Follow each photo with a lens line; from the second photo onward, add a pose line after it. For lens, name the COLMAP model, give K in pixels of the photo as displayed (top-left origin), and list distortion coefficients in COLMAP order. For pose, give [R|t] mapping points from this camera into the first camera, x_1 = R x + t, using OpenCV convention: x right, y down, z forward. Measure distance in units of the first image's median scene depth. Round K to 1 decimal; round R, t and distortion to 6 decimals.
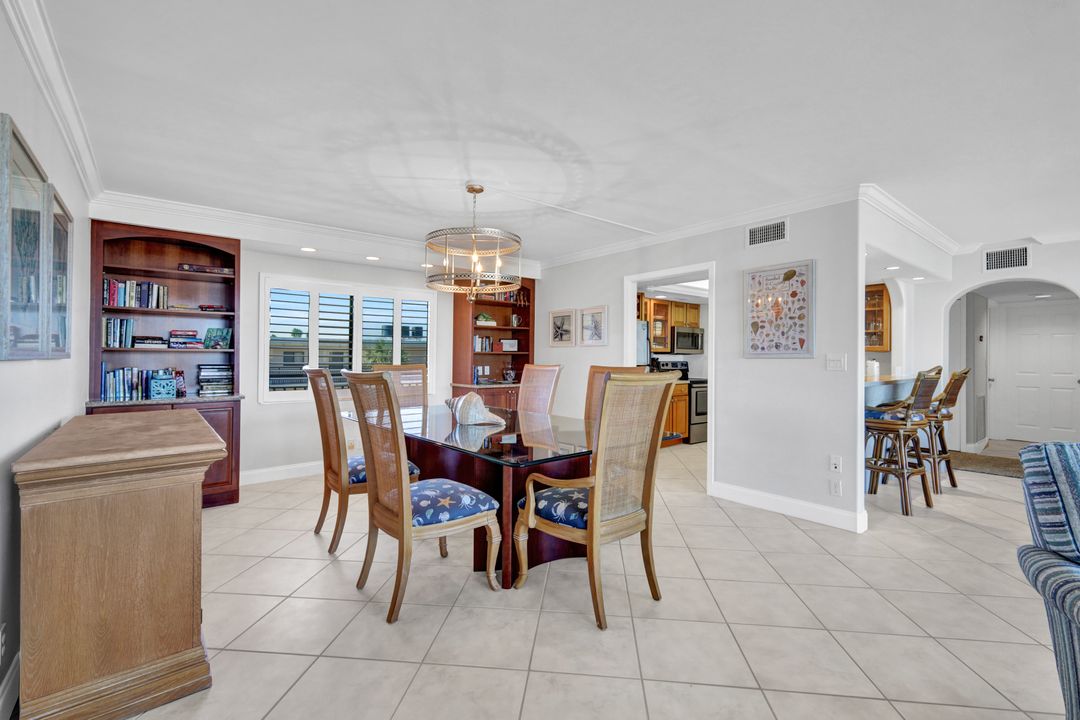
lens RADIAL K [[466.6, 0, 539.8], [0, 466.6, 368.9], [0, 0, 1]] dist [-0.000820, -0.000176]
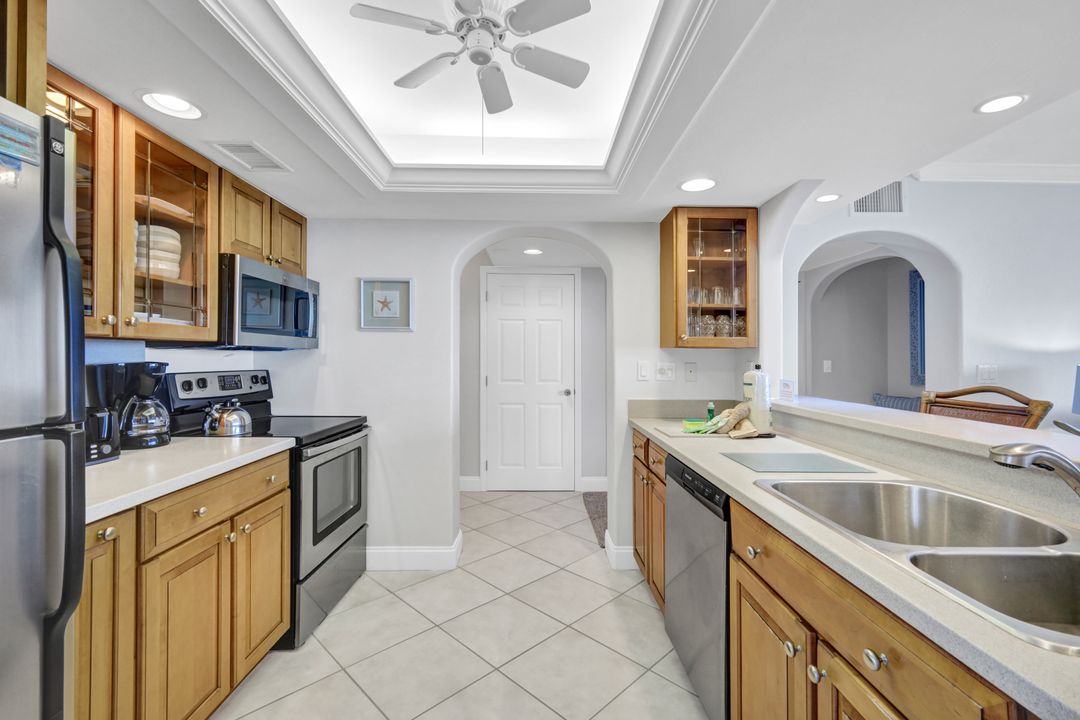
lens RADIAL K [[472.8, 0, 542.6], [0, 472.8, 354.1], [0, 0, 1]] dist [0.001755, 0.000134]
pose [[0.623836, 0.002696, 0.781551, 0.297044], [0.015302, 0.999760, -0.015663, -0.035101], [-0.781406, 0.021731, 0.623645, 1.109314]]
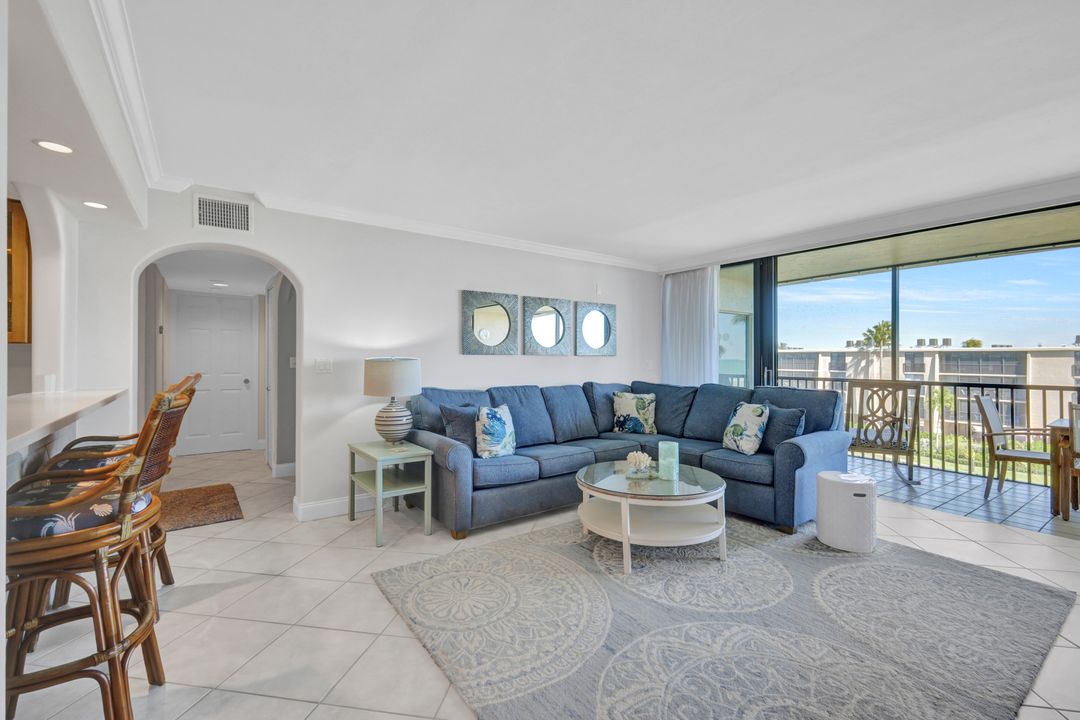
lens RADIAL K [[470.4, 0, 540.7], [0, 470.4, 352.9], [0, 0, 1]] dist [0.007426, 0.000218]
pose [[0.057181, 0.007486, 0.998336, 0.372068], [0.019648, 0.999770, -0.008622, -0.016694], [-0.998170, 0.020109, 0.057020, 0.565820]]
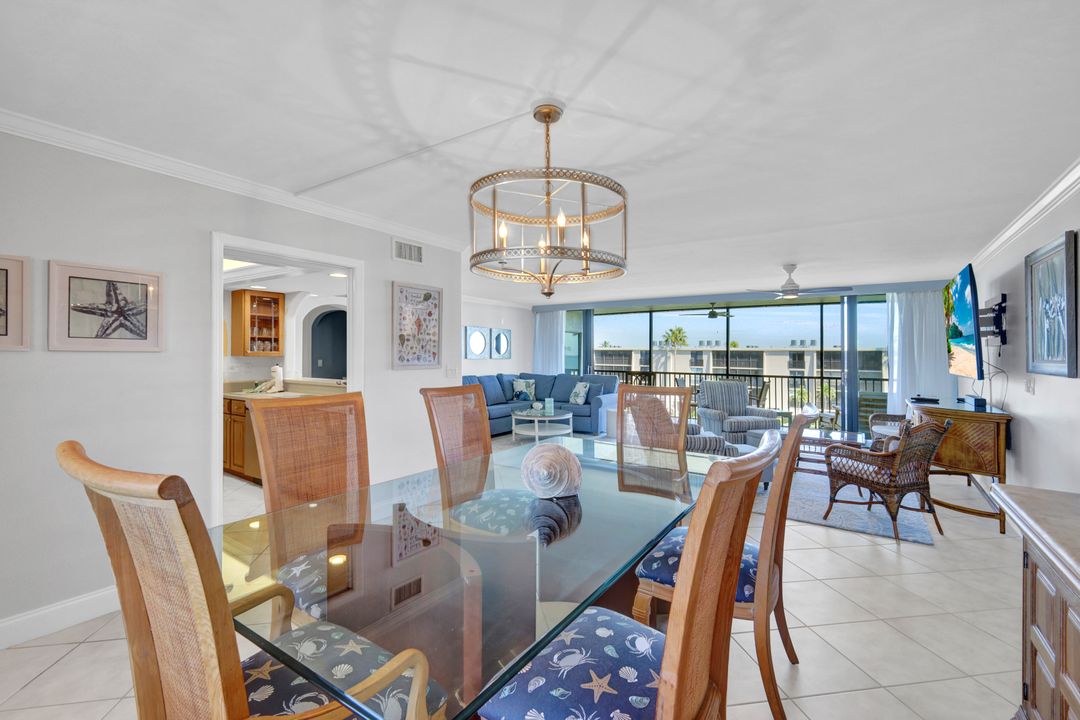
lens RADIAL K [[470.4, 0, 540.7], [0, 470.4, 352.9], [0, 0, 1]] dist [0.007426, 0.000218]
pose [[-0.273891, -0.003607, 0.961754, -0.577387], [0.012205, 0.999899, 0.007226, -0.059929], [-0.961683, 0.013718, -0.273819, 0.930239]]
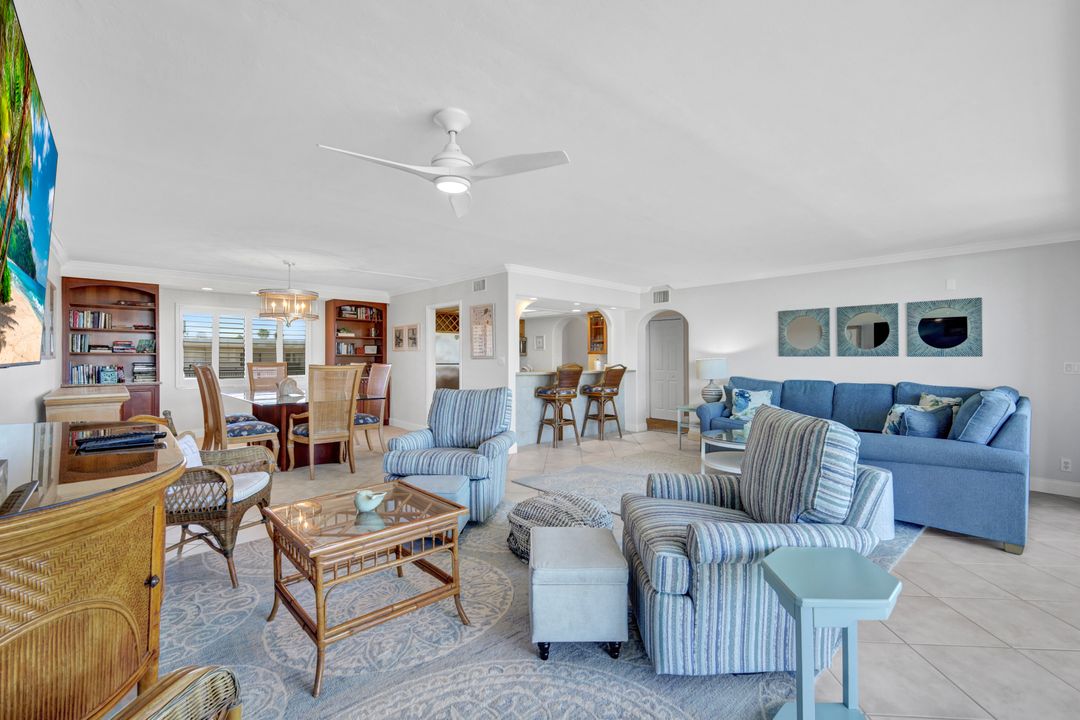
lens RADIAL K [[462.3, 0, 540.3], [0, 462.3, 375.4], [0, 0, 1]] dist [0.001416, 0.000378]
pose [[0.998532, -0.002169, 0.054124, 0.569899], [0.001473, 0.999916, 0.012891, 0.015478], [-0.054148, -0.012793, 0.998451, -0.651419]]
